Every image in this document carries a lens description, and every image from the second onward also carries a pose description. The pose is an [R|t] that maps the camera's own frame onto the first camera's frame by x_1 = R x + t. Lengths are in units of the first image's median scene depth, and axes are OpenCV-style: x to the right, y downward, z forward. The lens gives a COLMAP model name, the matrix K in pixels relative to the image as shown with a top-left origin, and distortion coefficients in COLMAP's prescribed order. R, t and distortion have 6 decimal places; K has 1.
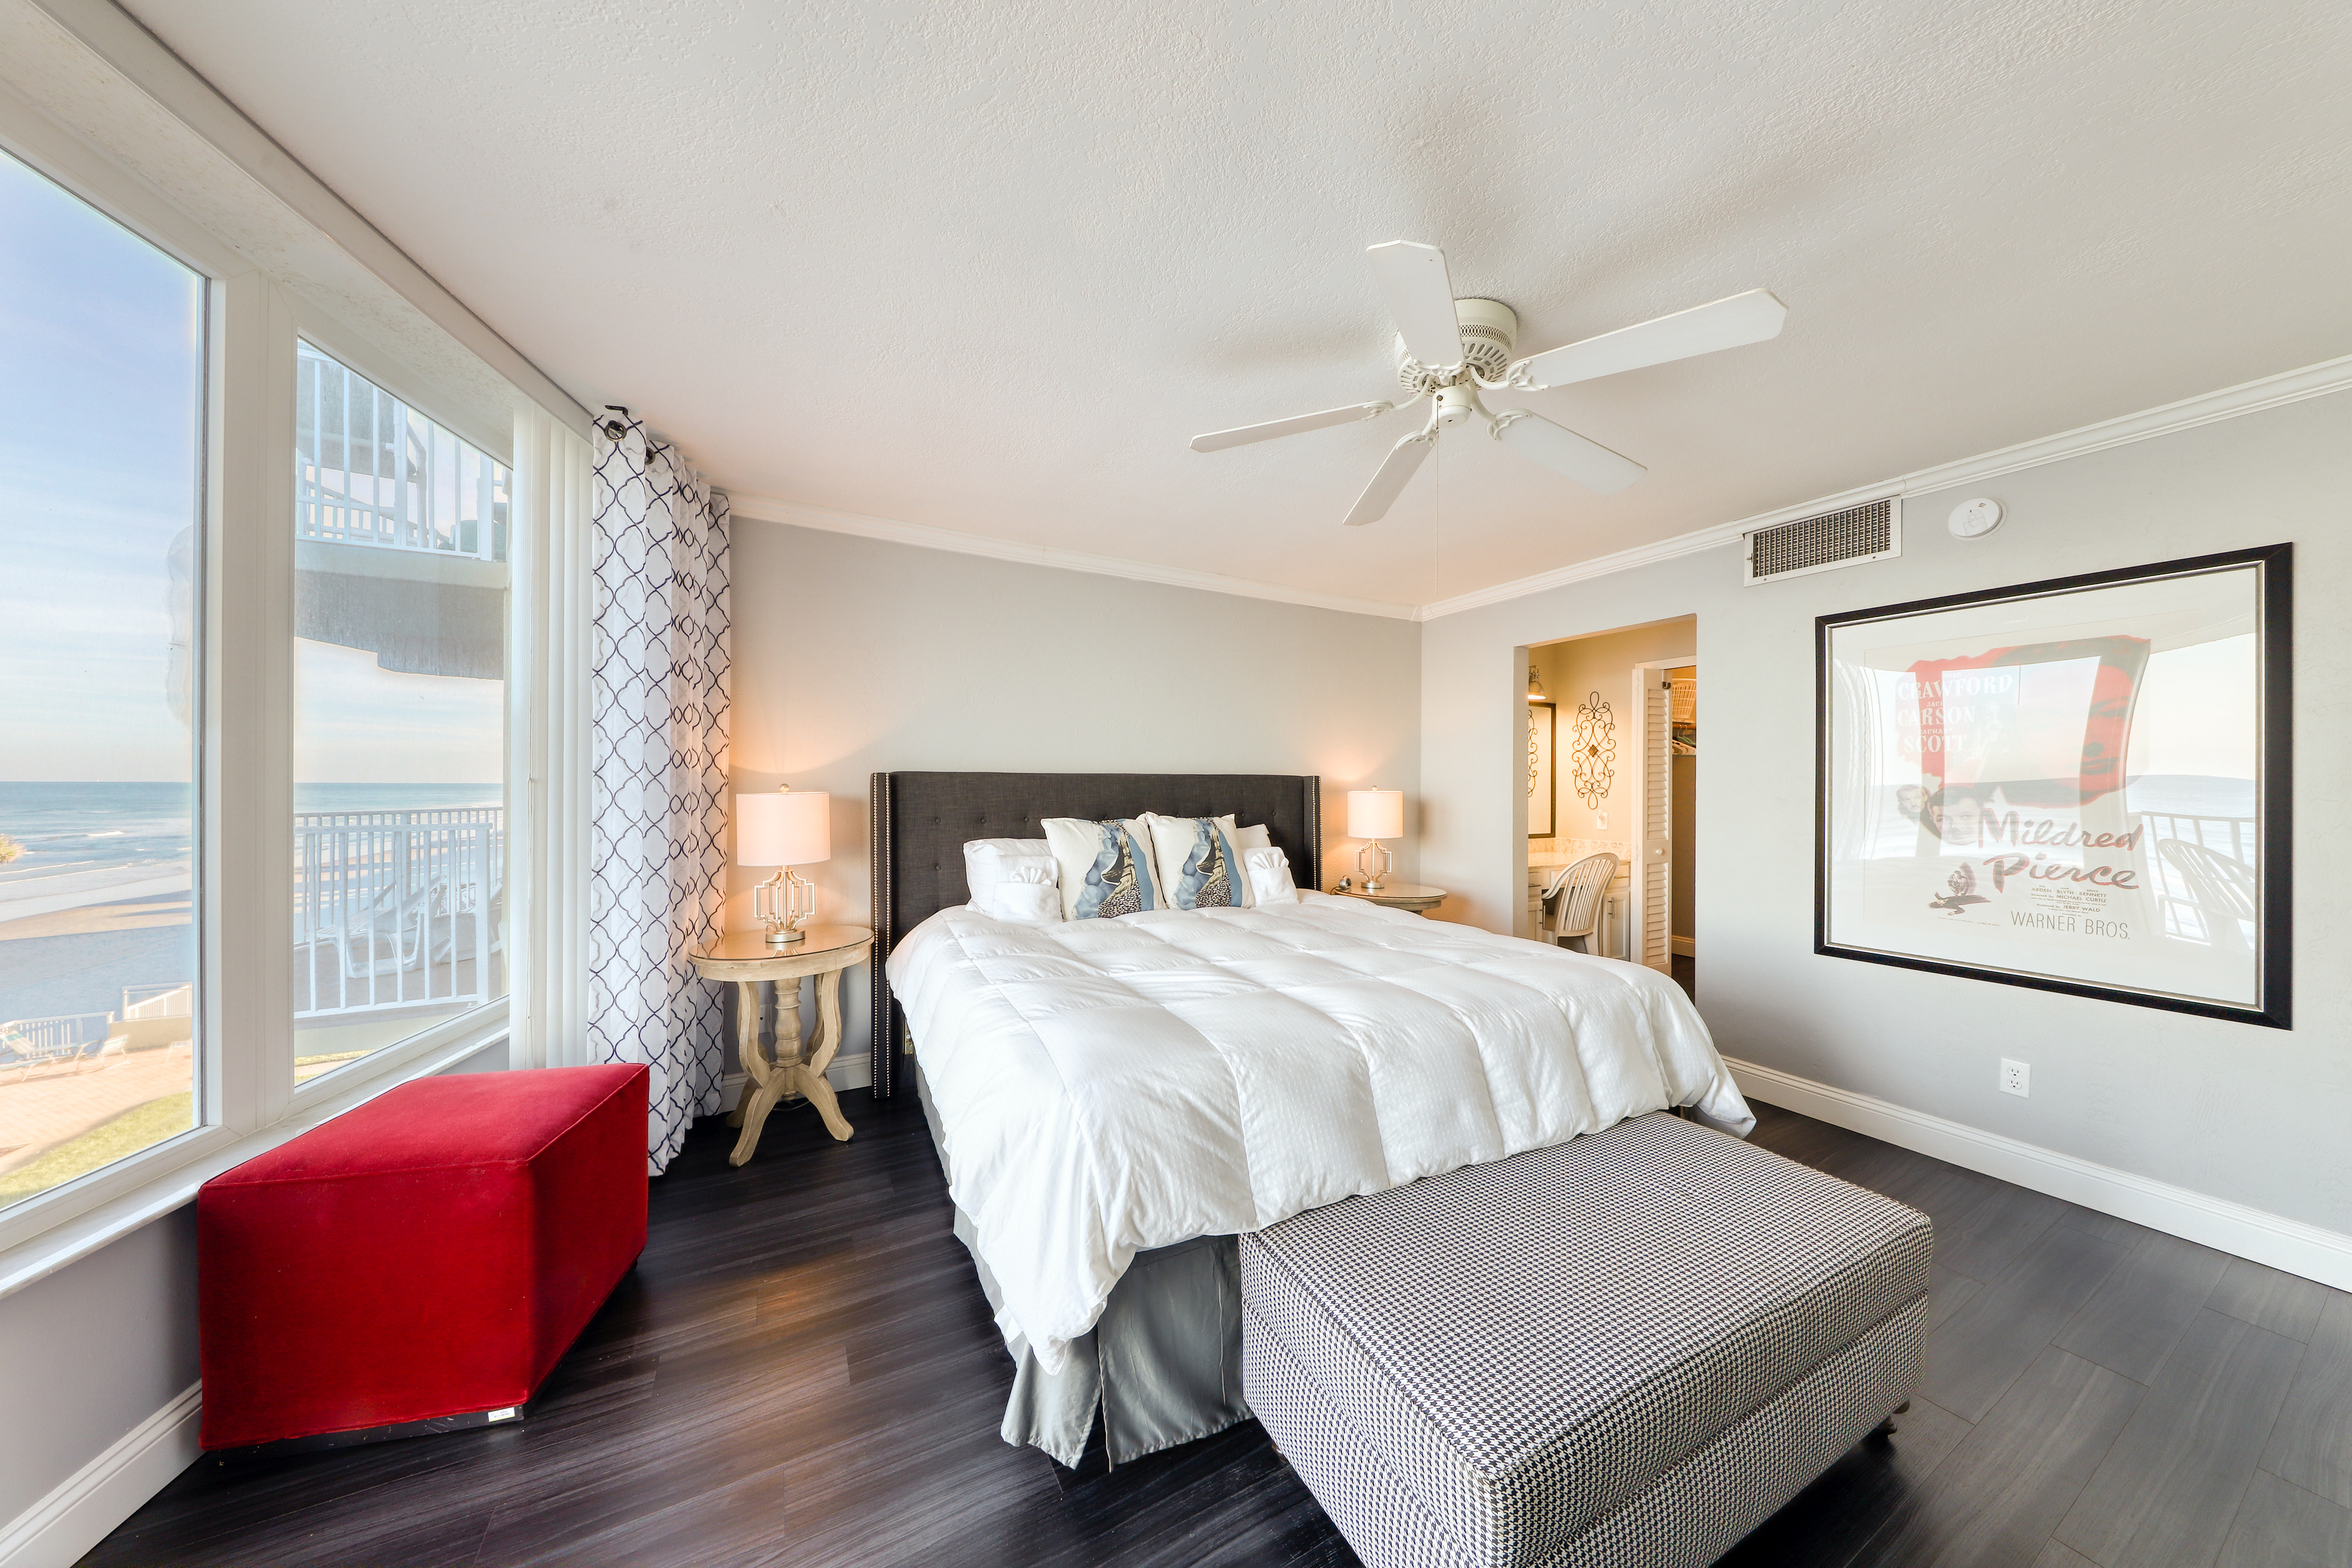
lens RADIAL K [[738.0, 0, 1176.0], [0, 738.0, 784.0], [0, 0, 1]] dist [0.000094, -0.002745]
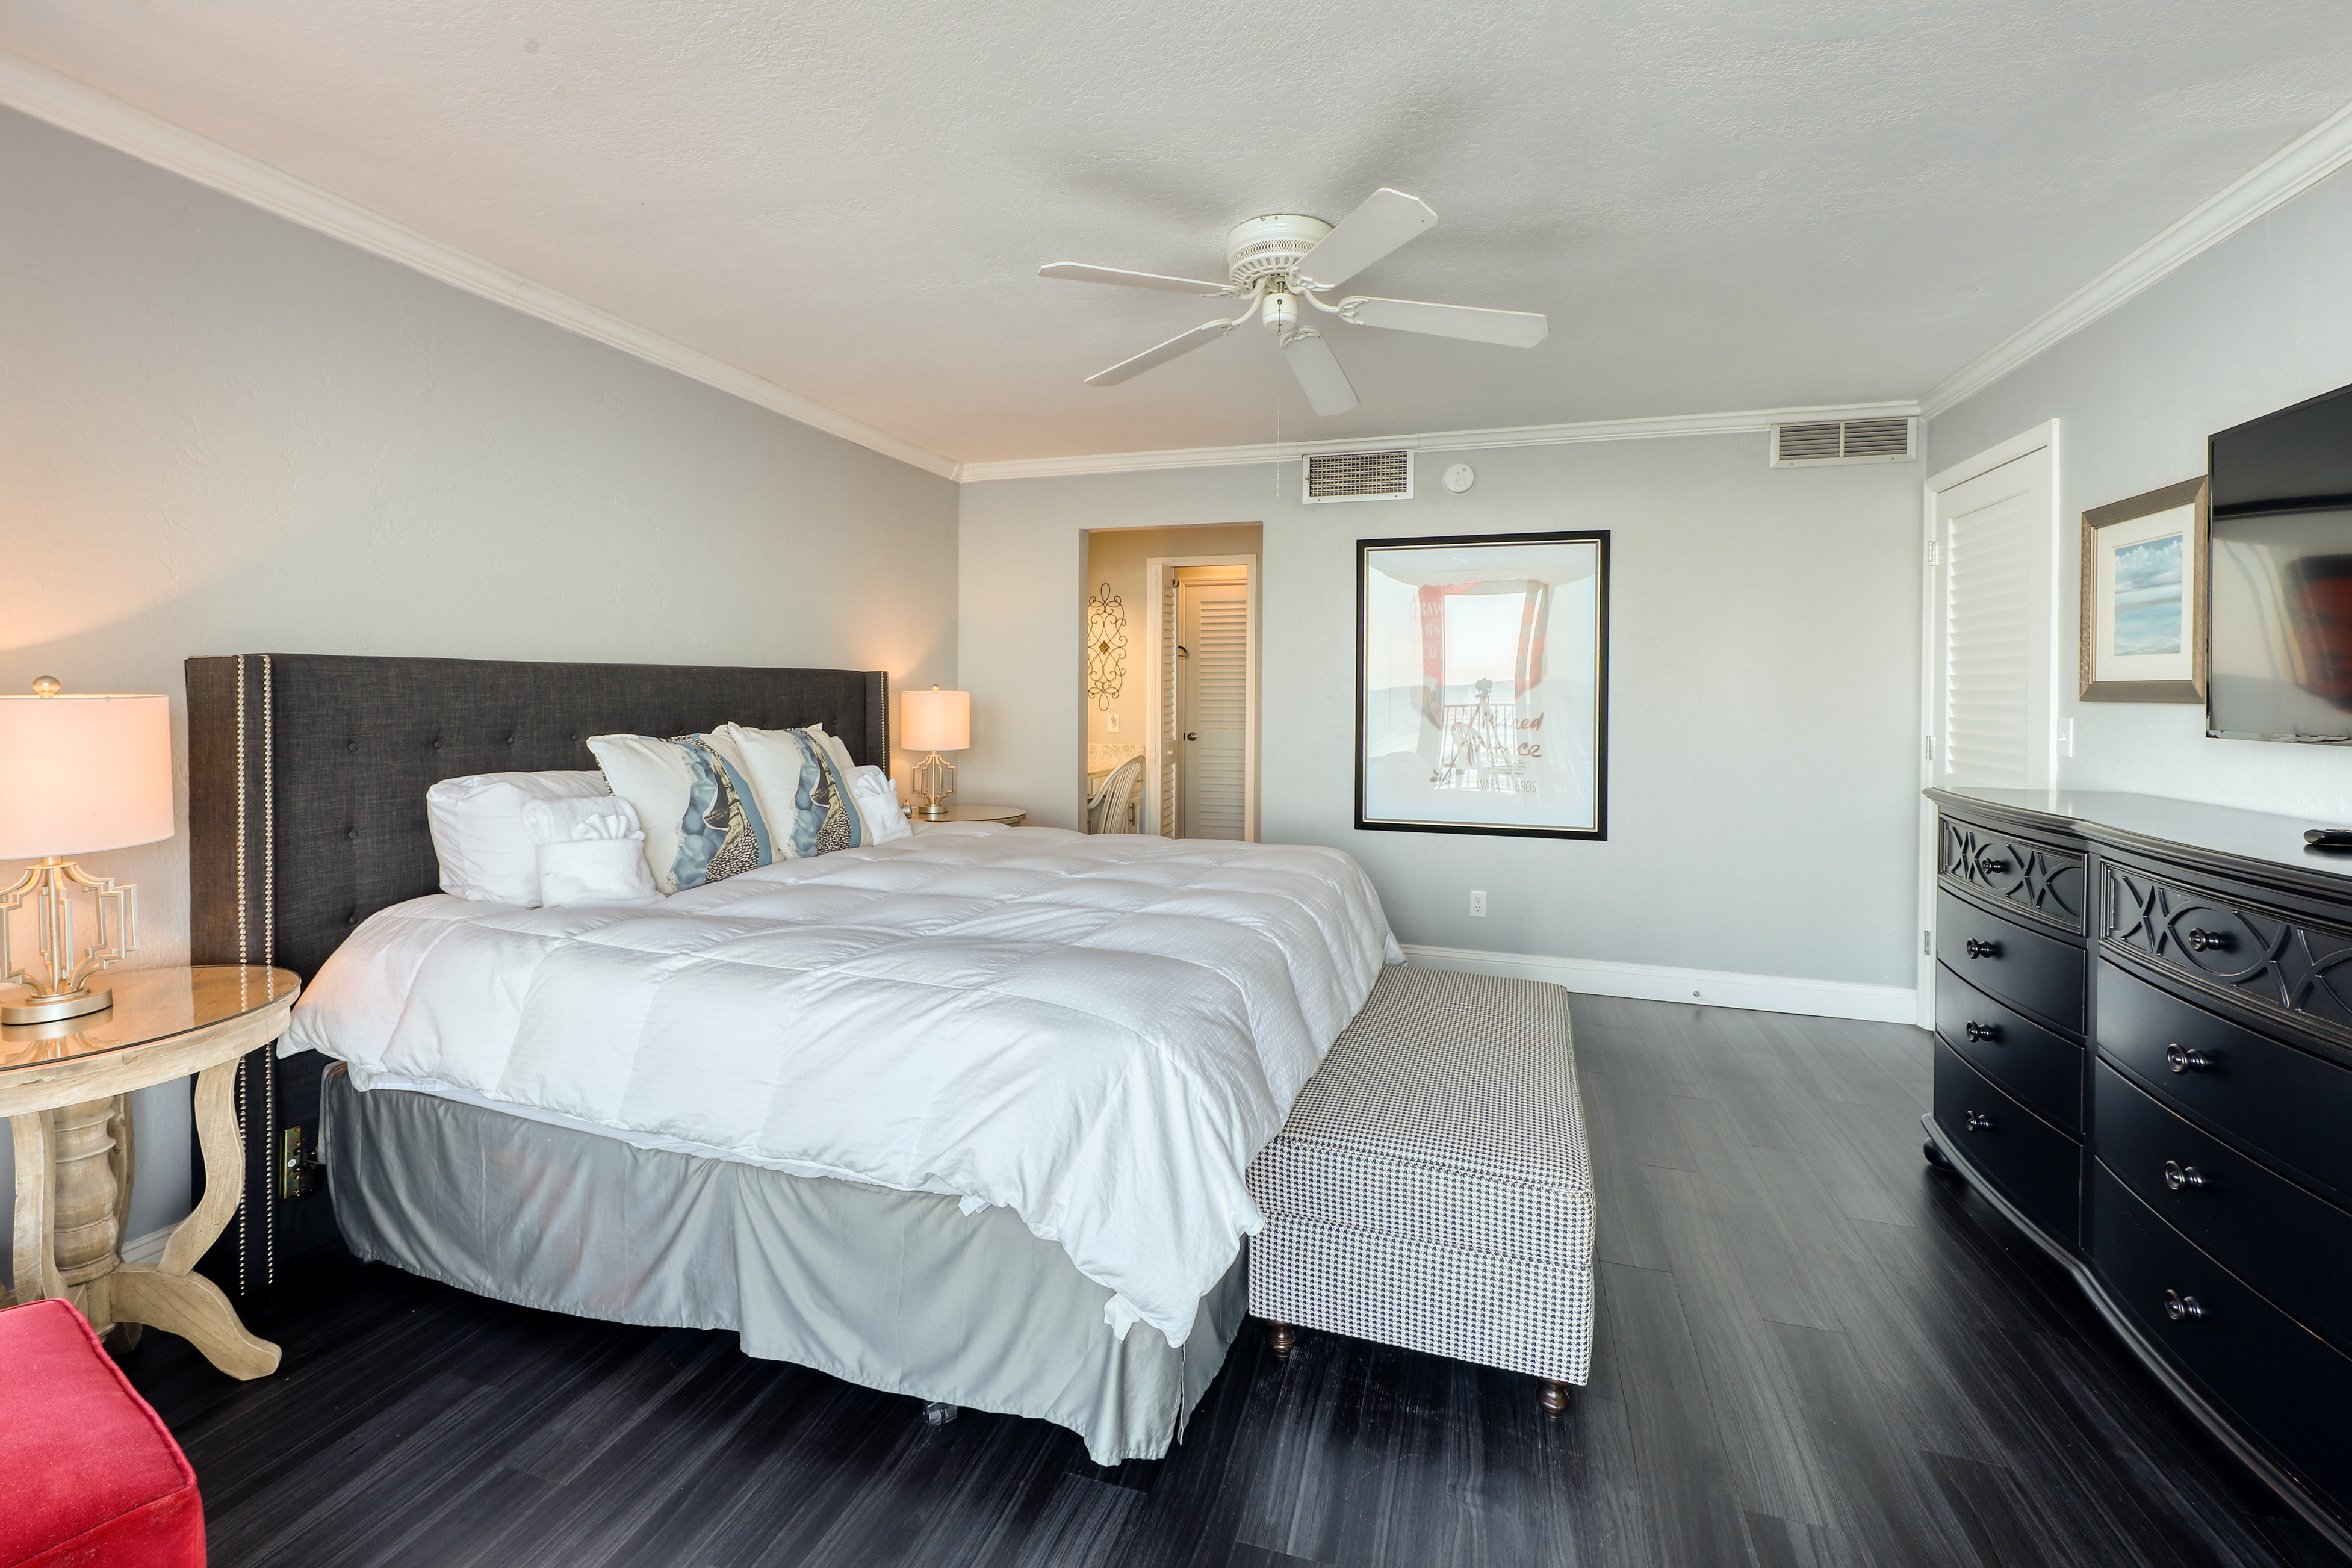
lens RADIAL K [[1005.8, 0, 1172.5], [0, 1005.8, 698.3], [0, 0, 1]] dist [0.000159, -0.000370]
pose [[0.719492, -0.007477, 0.694461, -0.418925], [-0.002803, 0.999903, 0.013669, 0.002064], [-0.694496, -0.011782, 0.719401, 0.058599]]
